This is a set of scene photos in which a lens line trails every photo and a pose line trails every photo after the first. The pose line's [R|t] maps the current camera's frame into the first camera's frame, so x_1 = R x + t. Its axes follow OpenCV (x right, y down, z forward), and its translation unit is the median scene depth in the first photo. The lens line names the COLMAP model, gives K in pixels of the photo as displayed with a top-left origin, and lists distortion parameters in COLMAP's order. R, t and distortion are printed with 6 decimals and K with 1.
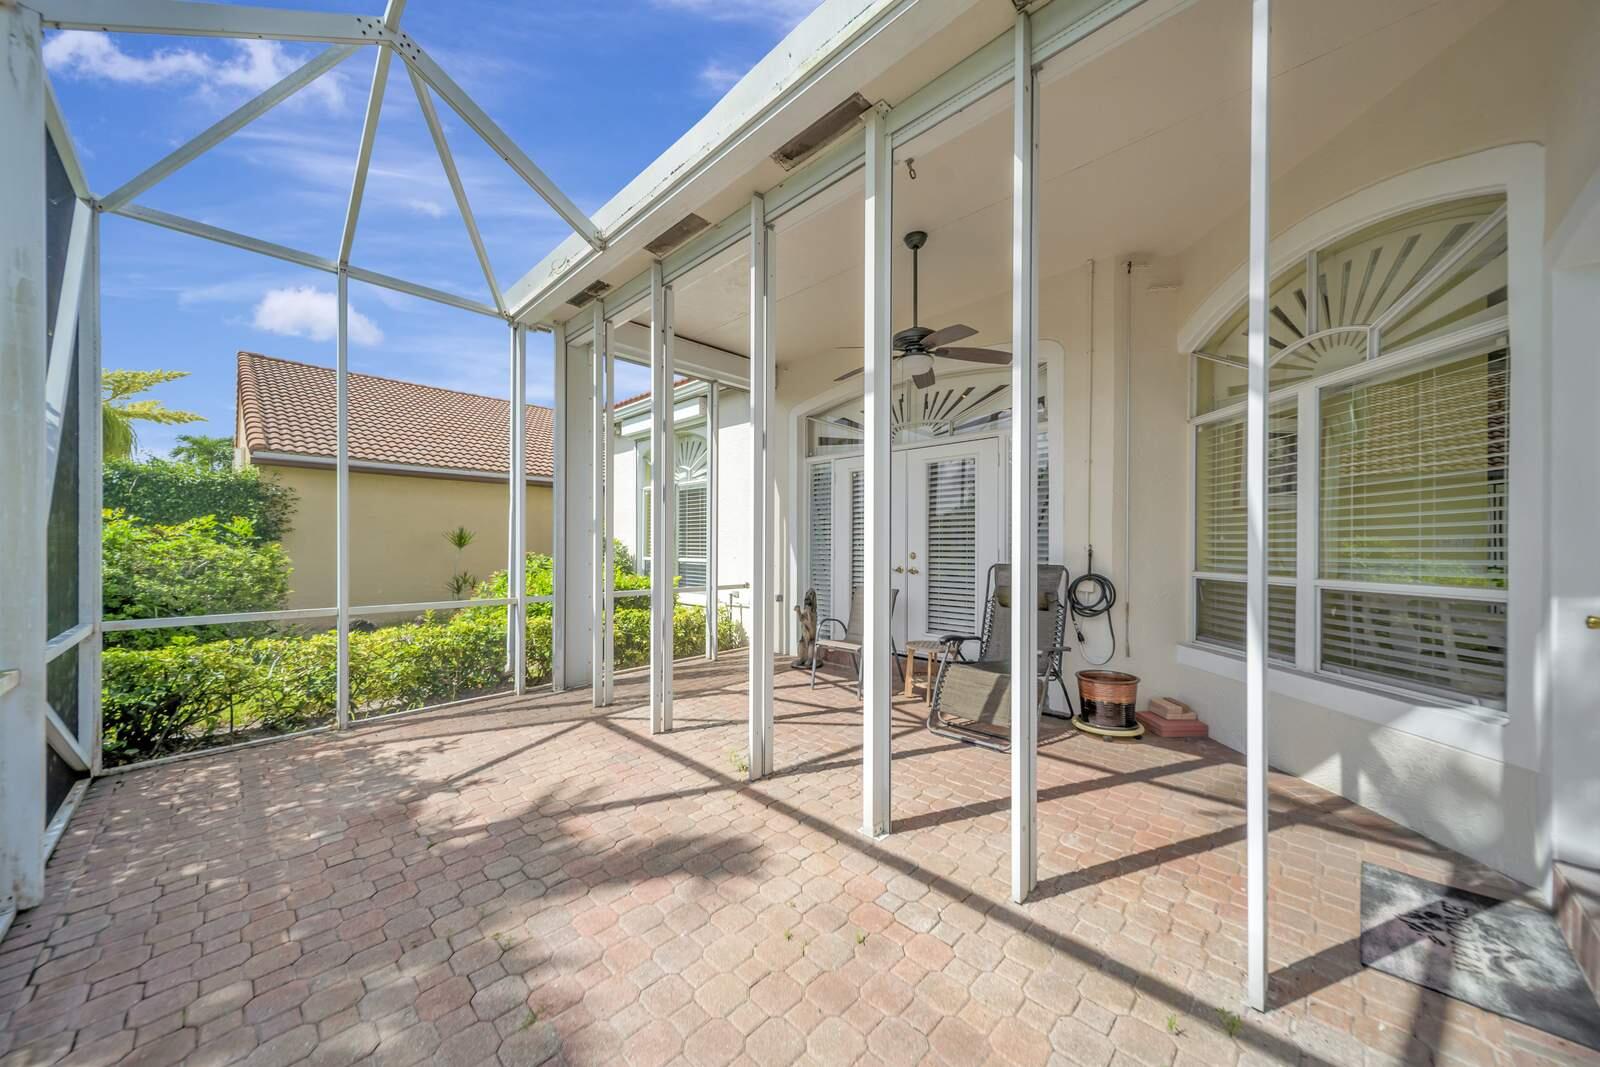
lens RADIAL K [[561.7, 0, 790.6], [0, 561.7, 533.6], [0, 0, 1]] dist [0.000327, -0.001534]
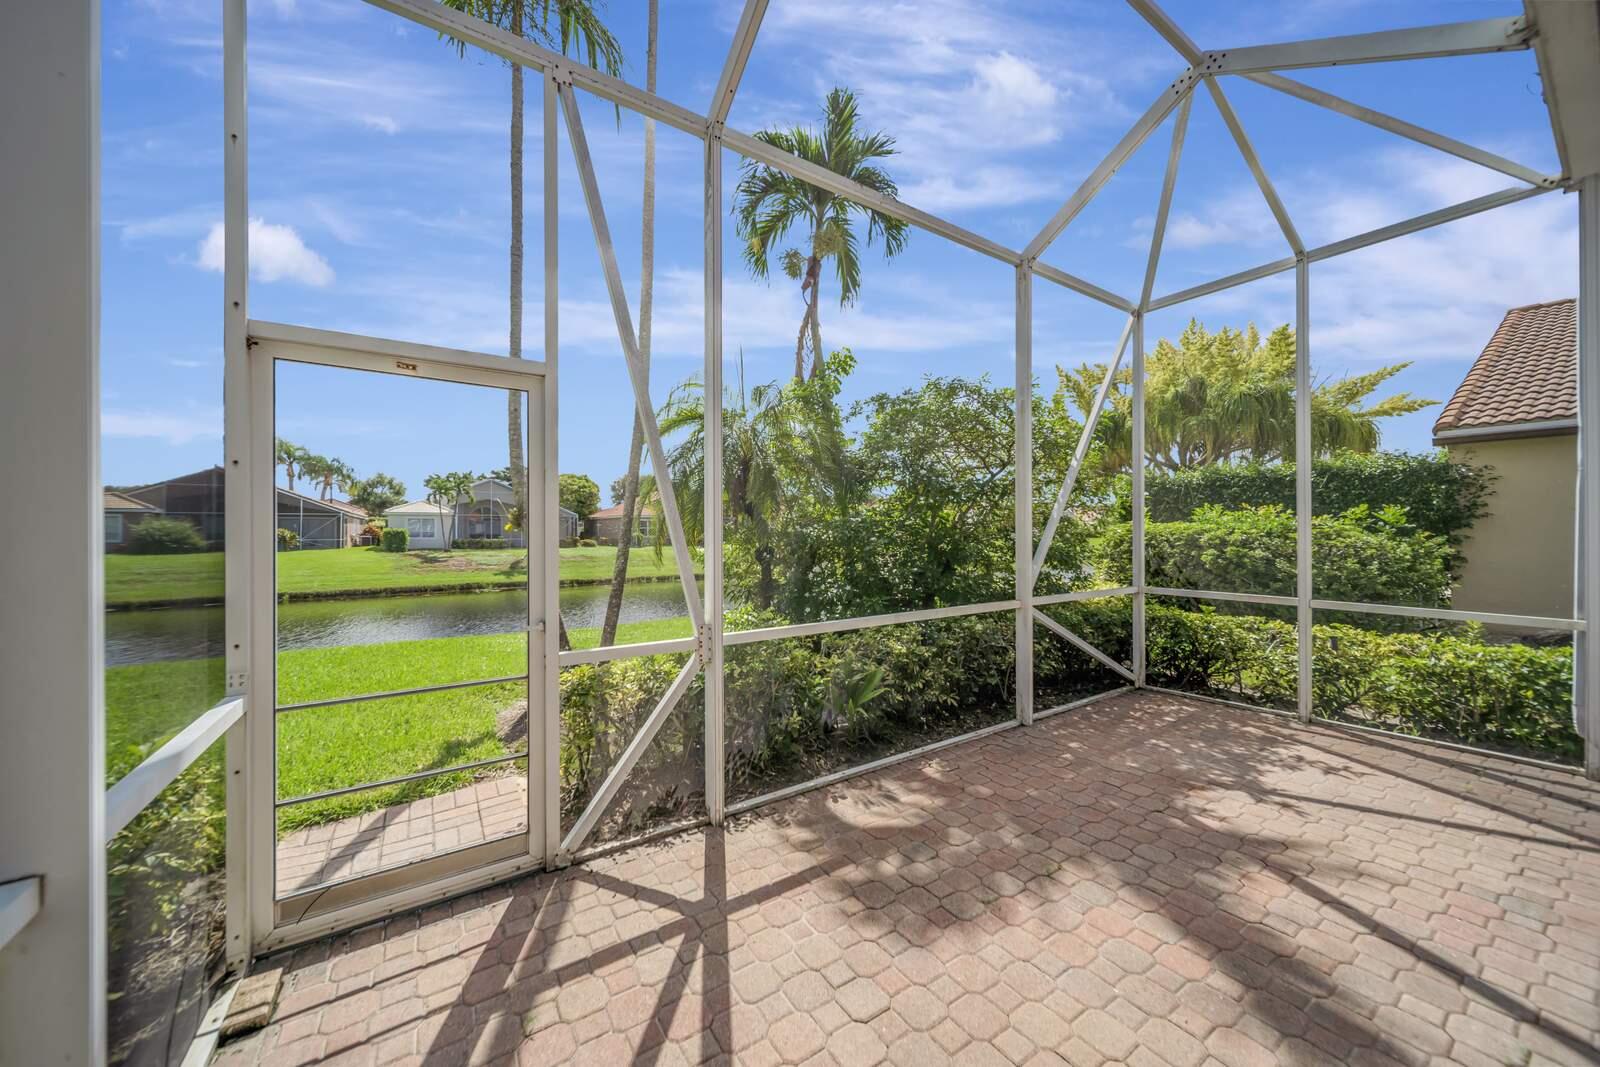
lens RADIAL K [[561.7, 0, 790.6], [0, 561.7, 533.6], [0, 0, 1]] dist [0.000327, -0.001534]
pose [[-0.218365, 0.000927, -0.975867, 0.206100], [0.022247, 0.999744, -0.004029, 0.001233], [0.975614, -0.022590, -0.218330, 0.194704]]
